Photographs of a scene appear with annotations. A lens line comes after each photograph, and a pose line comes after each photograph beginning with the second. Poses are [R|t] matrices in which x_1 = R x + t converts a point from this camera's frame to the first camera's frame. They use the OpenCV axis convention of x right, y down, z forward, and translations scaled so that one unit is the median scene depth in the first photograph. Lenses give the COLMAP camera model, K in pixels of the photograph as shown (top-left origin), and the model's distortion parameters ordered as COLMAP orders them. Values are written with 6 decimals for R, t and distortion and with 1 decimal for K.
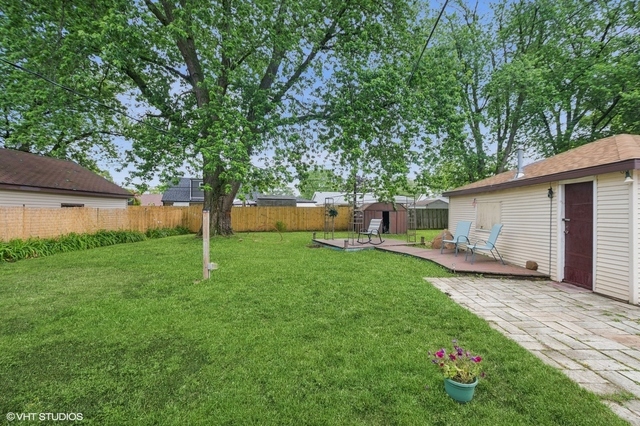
lens RADIAL K [[278.1, 0, 323.0], [0, 278.1, 215.7], [0, 0, 1]] dist [-0.019267, 0.003284]
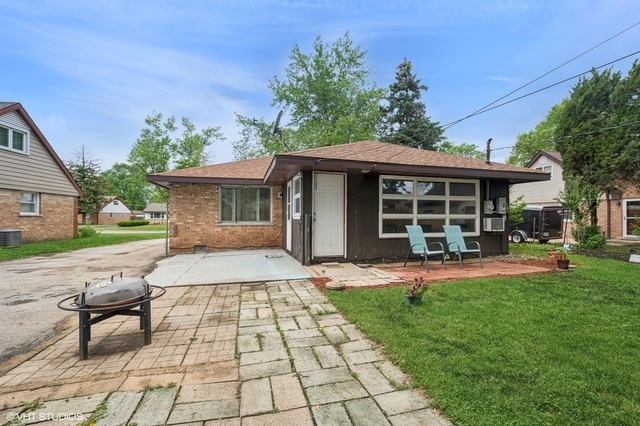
lens RADIAL K [[278.1, 0, 321.0], [0, 278.1, 212.9], [0, 0, 1]] dist [-0.019267, 0.003284]
pose [[-0.957788, -0.003196, -0.287459, 1.121194], [-0.001401, 0.999978, -0.006452, 0.078984], [0.287473, -0.005776, -0.957771, 1.806906]]
